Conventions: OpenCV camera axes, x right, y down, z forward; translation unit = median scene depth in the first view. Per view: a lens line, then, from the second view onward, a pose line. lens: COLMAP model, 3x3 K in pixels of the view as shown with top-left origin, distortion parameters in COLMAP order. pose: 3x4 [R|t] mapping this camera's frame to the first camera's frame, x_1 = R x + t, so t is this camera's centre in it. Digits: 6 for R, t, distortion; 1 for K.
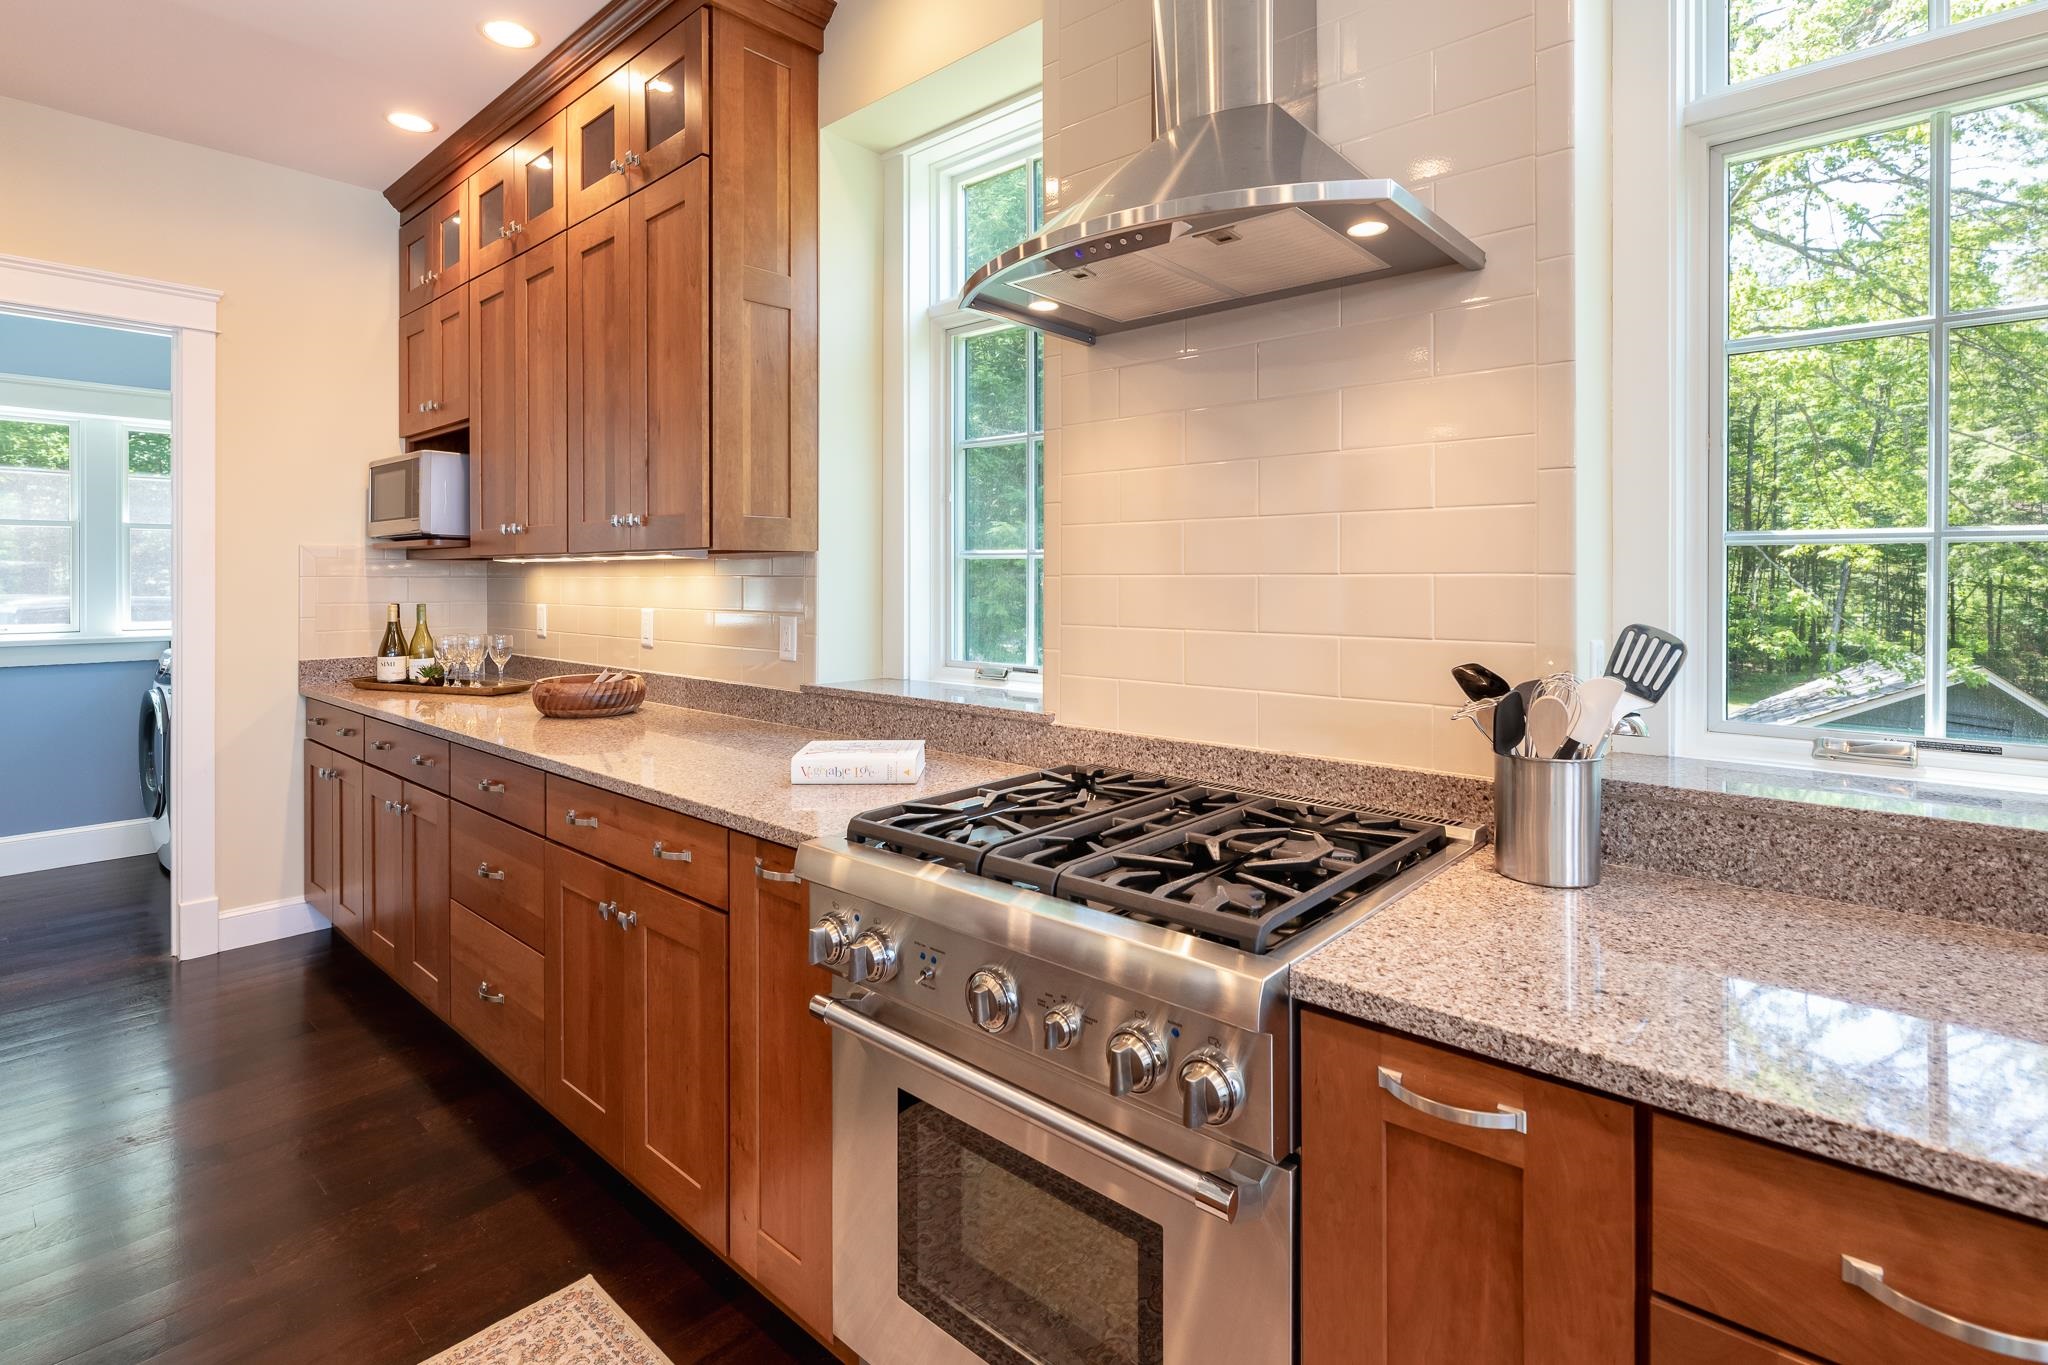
lens RADIAL K [[961.1, 0, 1026.9], [0, 961.1, 580.8], [0, 0, 1]] dist [0.000674, 0.000020]
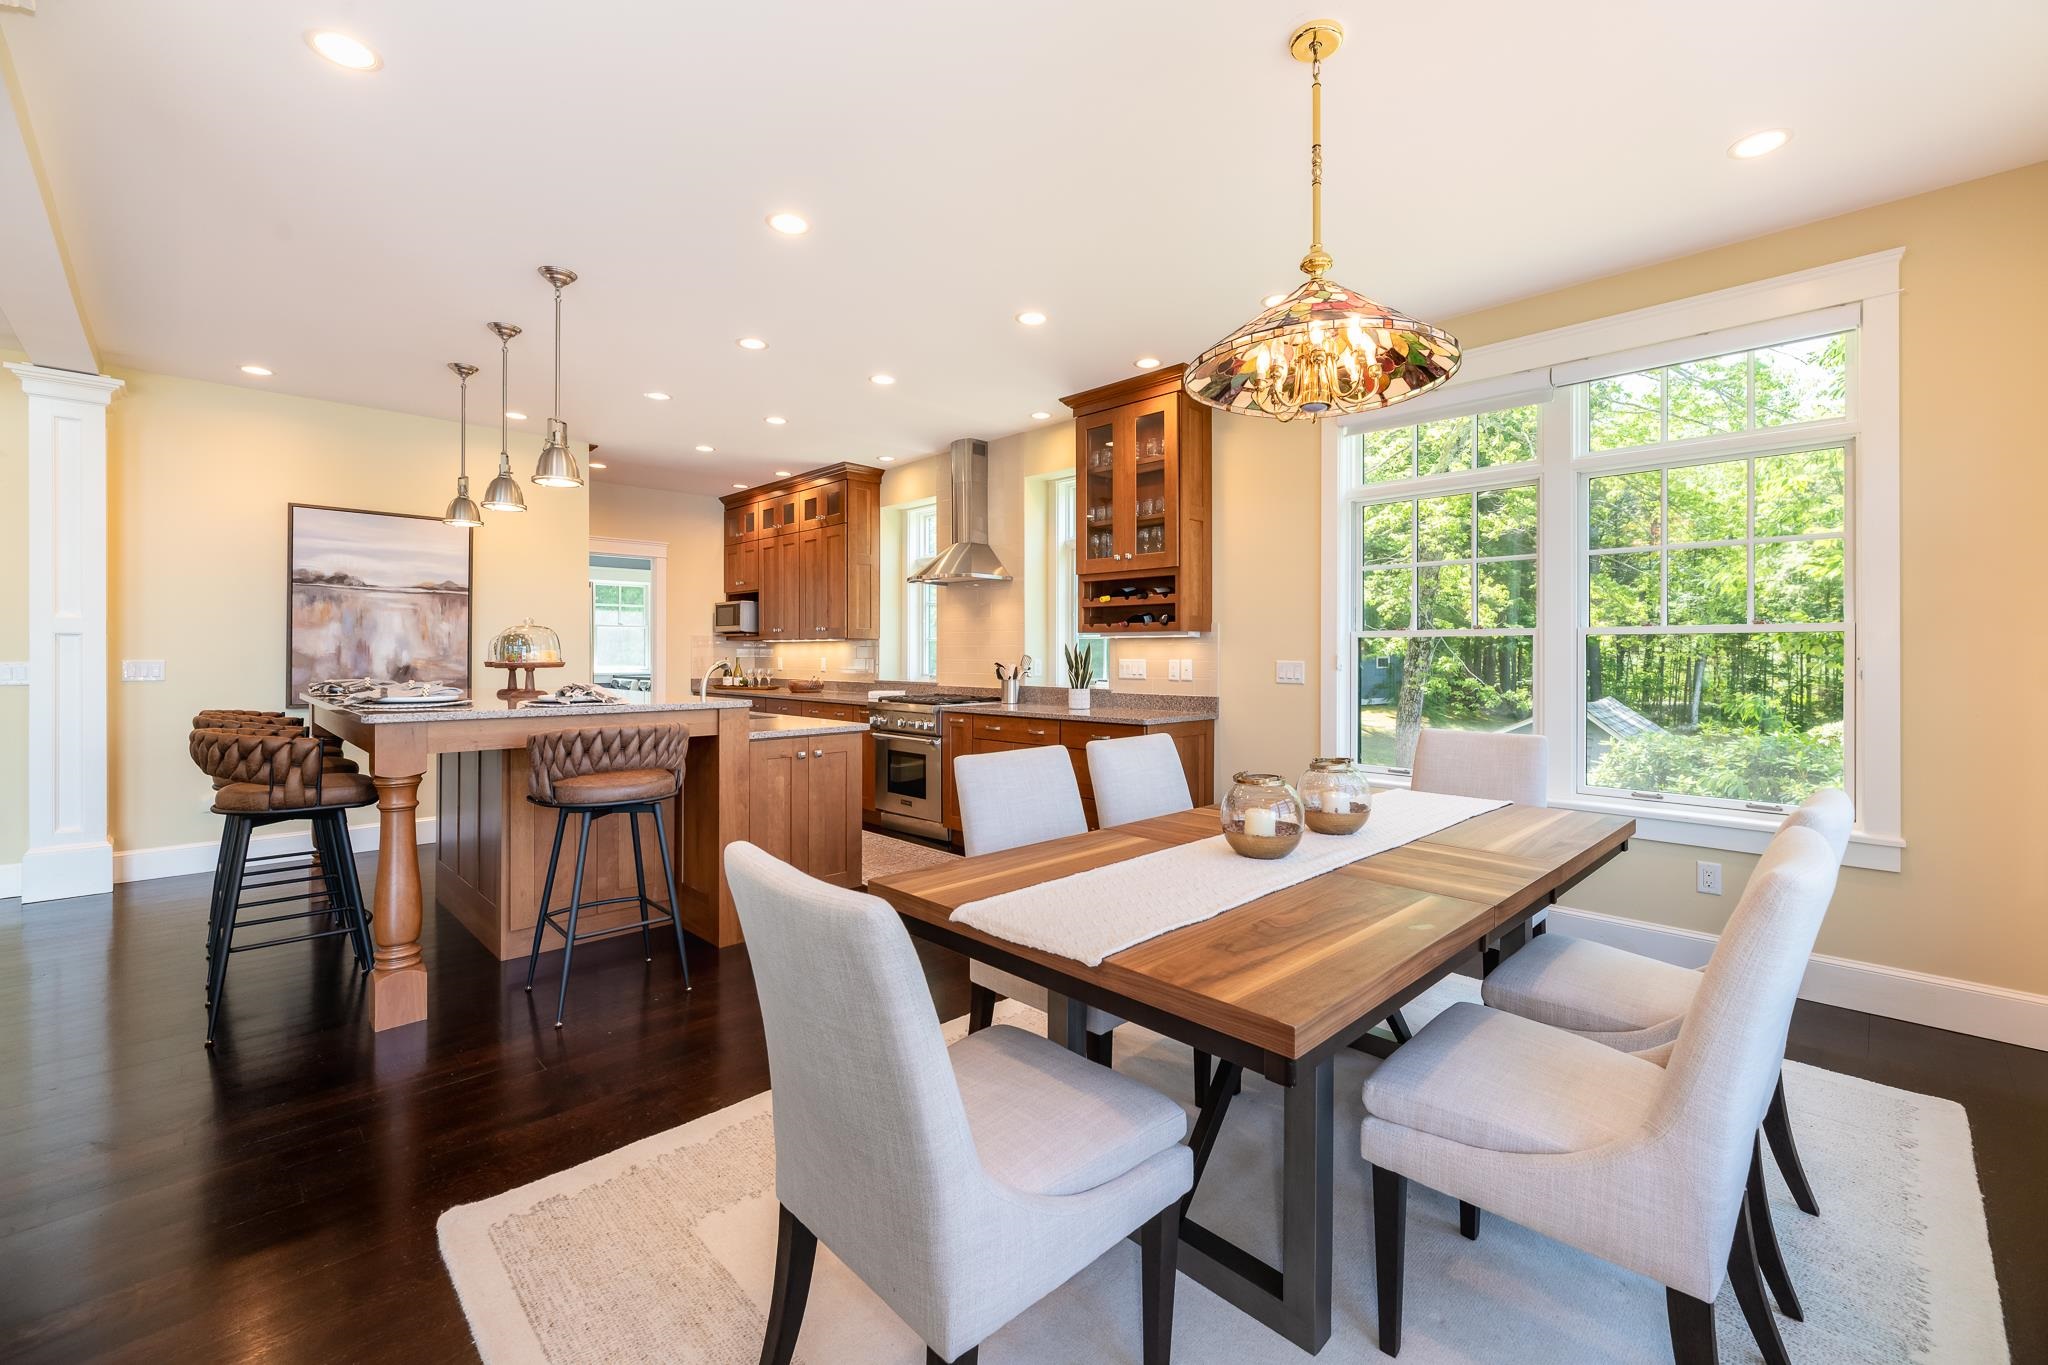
lens RADIAL K [[840.0, 0, 1050.2], [0, 840.0, 645.1], [0, 0, 1]] dist [0.071556, 0.000008]
pose [[0.997944, -0.001300, -0.064082, 0.434596], [0.000533, 0.999928, -0.011990, 0.020959], [0.064093, 0.011931, 0.997873, -1.450755]]
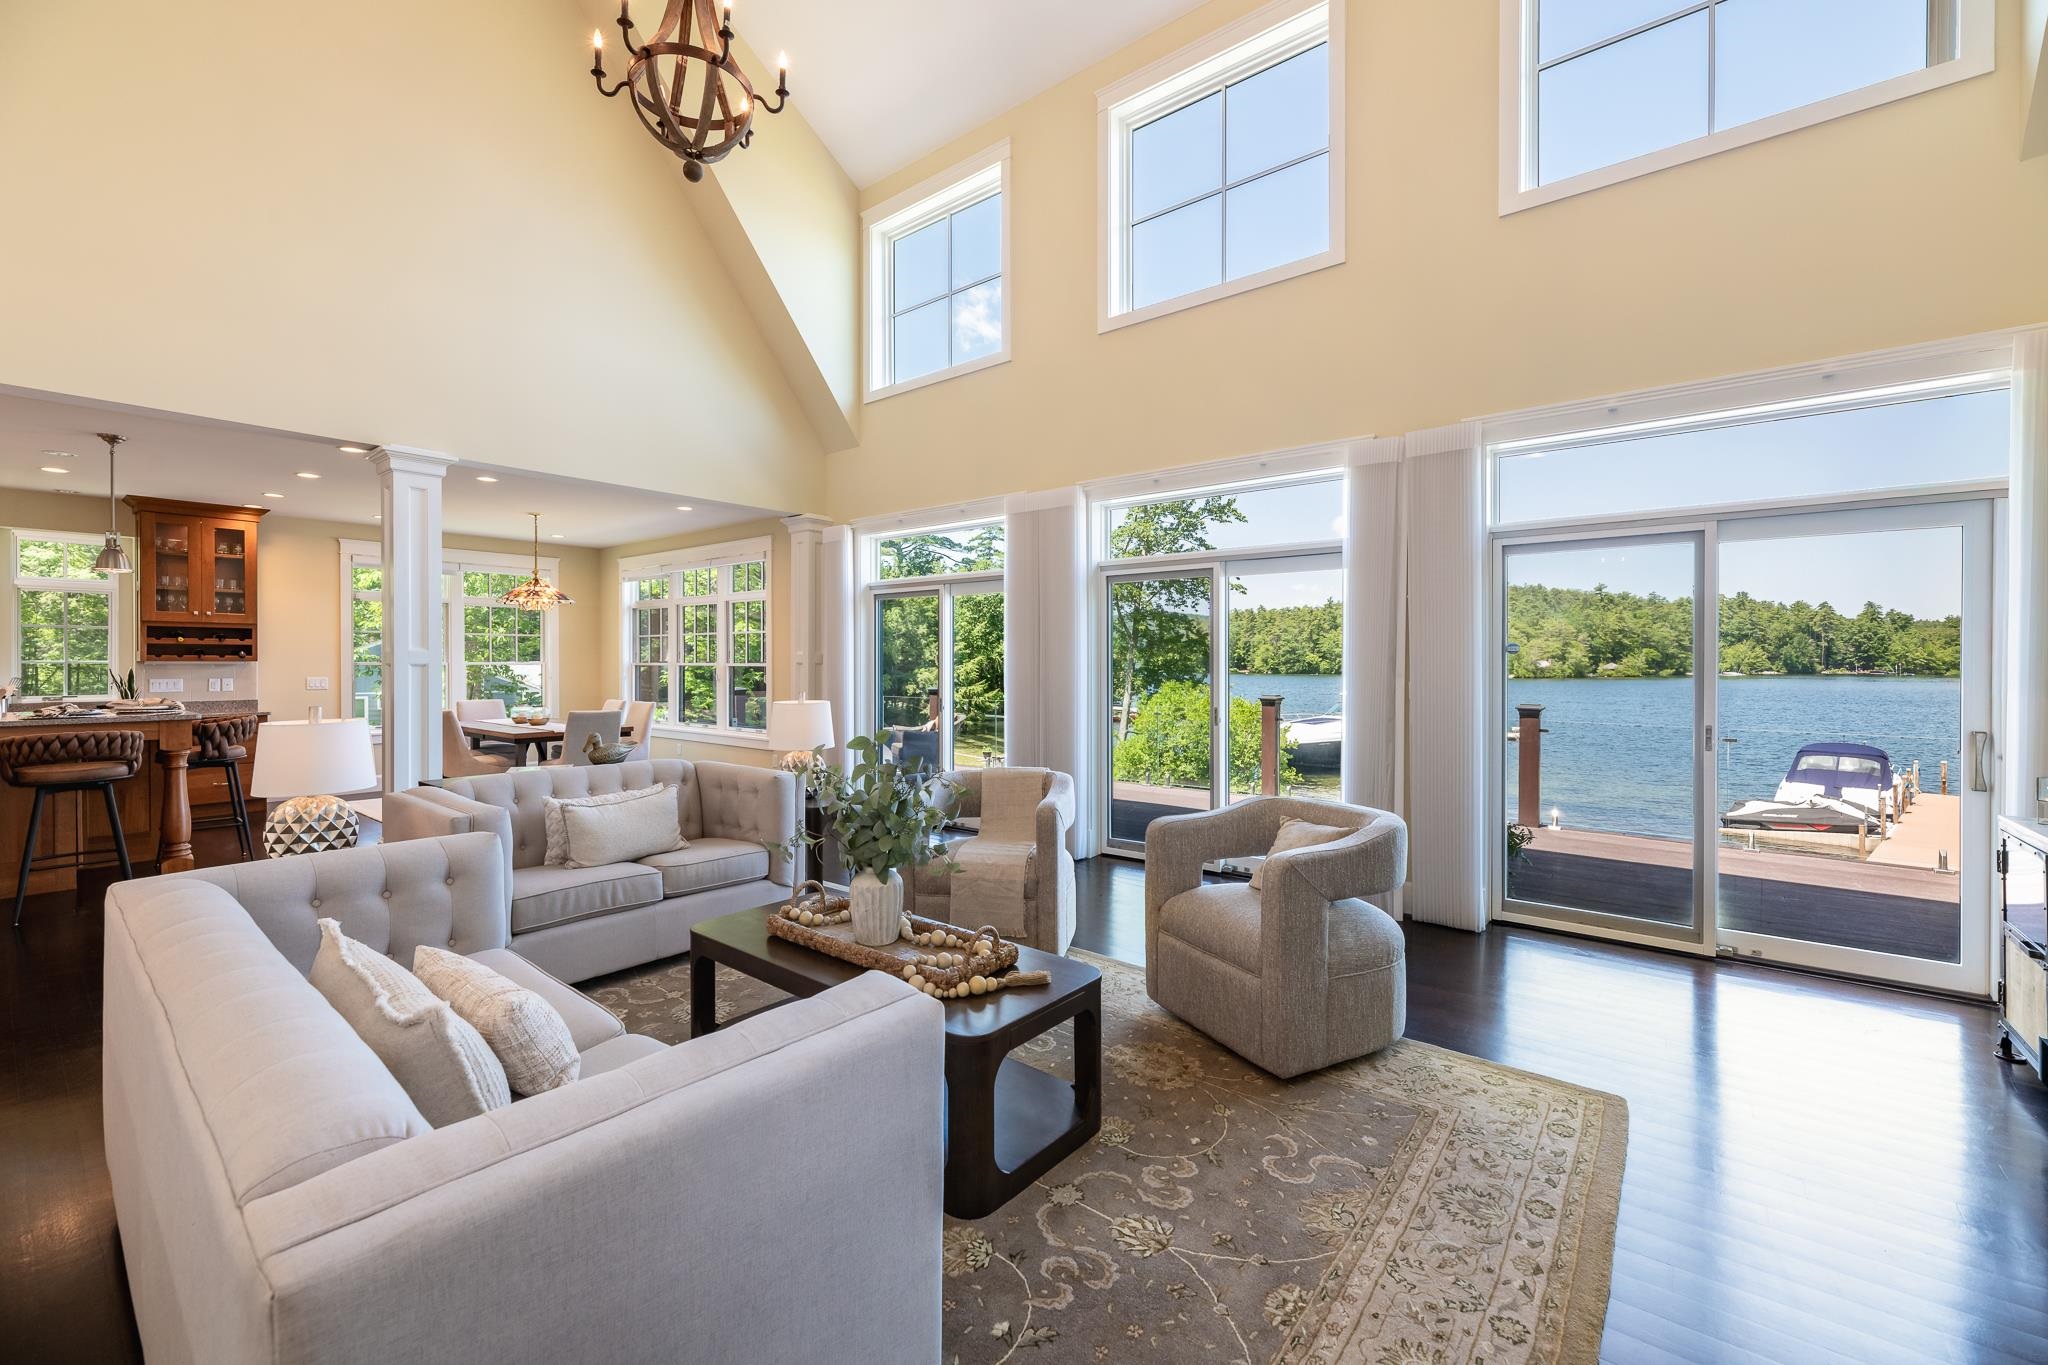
lens RADIAL K [[828.0, 0, 1018.9], [0, 828.0, 667.7], [0, 0, 1]] dist [-0.001564, 0.000128]
pose [[-0.033488, -0.004900, 0.999427, -1.993151], [0.003142, 0.999983, 0.005008, -0.008075], [-0.999434, 0.003308, -0.033472, -2.163667]]
